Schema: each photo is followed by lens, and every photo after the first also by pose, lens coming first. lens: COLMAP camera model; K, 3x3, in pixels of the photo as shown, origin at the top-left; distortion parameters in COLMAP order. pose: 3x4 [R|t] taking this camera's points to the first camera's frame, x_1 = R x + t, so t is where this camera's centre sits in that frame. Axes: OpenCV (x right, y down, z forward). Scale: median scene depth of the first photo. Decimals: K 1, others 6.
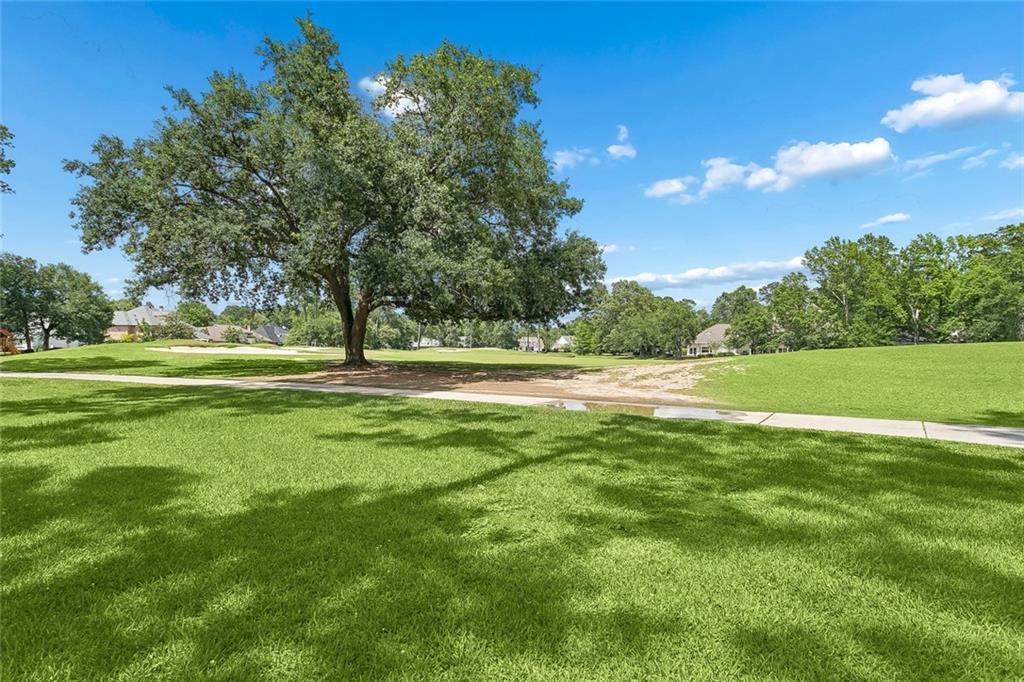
lens RADIAL K [[484.8, 0, 517.4], [0, 484.8, 347.3], [0, 0, 1]] dist [0.004342, 0.000515]
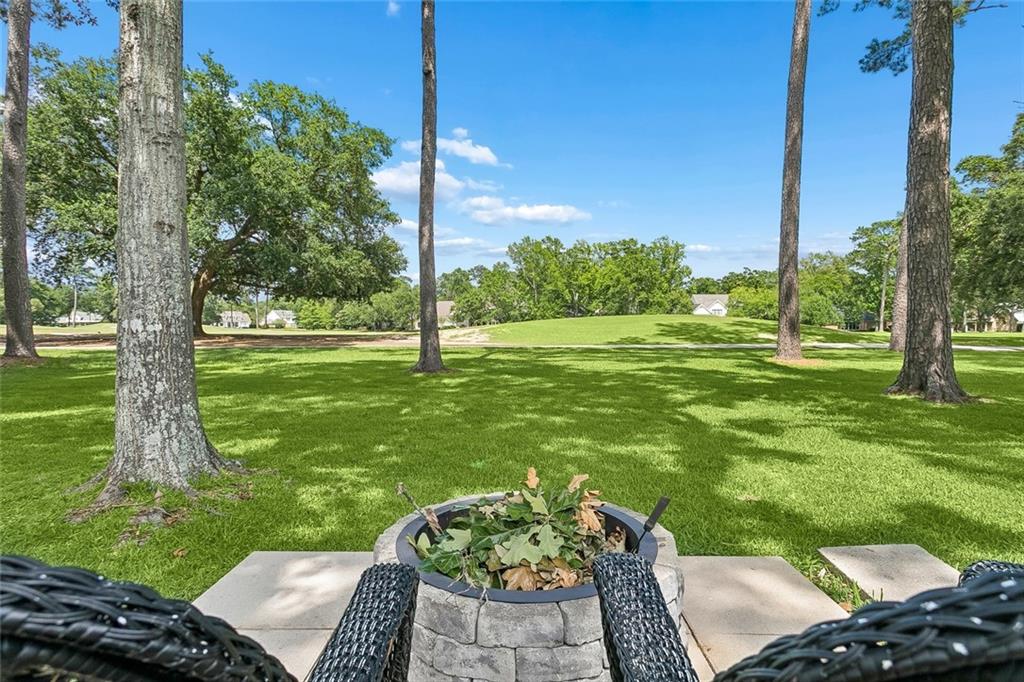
lens RADIAL K [[509.2, 0, 502.3], [0, 509.2, 324.0], [0, 0, 1]] dist [0.000903, 0.000033]
pose [[0.853511, -0.006729, 0.521032, -0.119296], [0.005401, 0.999977, 0.004069, 0.002952], [-0.521047, -0.000659, 0.853527, -0.132327]]
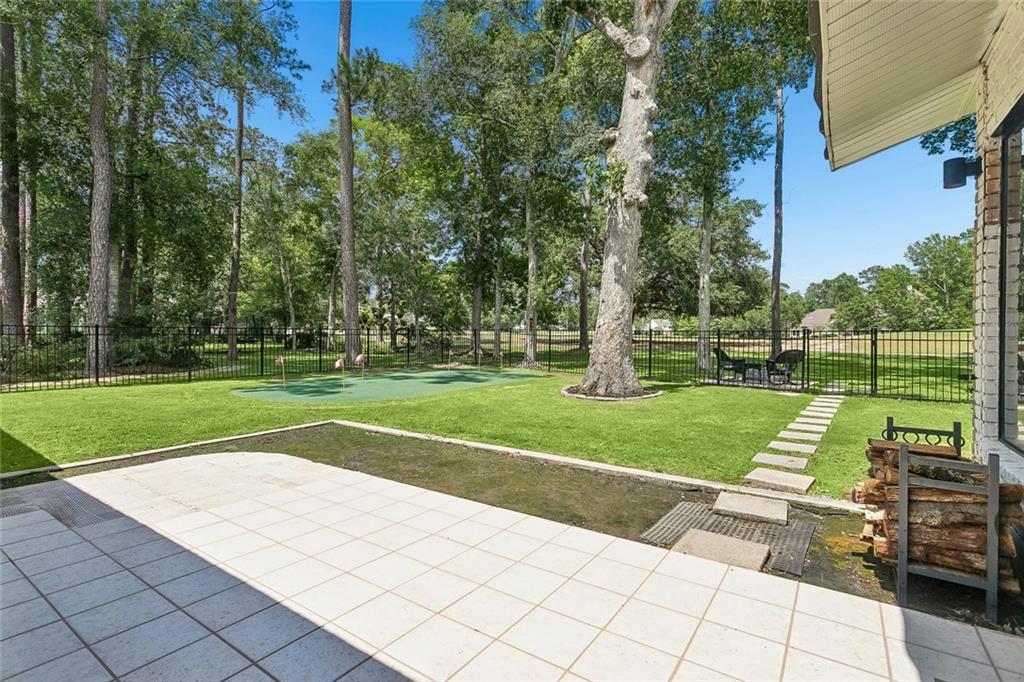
lens RADIAL K [[484.8, 0, 511.1], [0, 484.8, 338.1], [0, 0, 1]] dist [0.004342, 0.000515]
pose [[0.988831, -0.002195, -0.149022, -0.169061], [0.004615, 0.999863, 0.015896, -0.001924], [0.148967, -0.016406, 0.988706, -0.290051]]
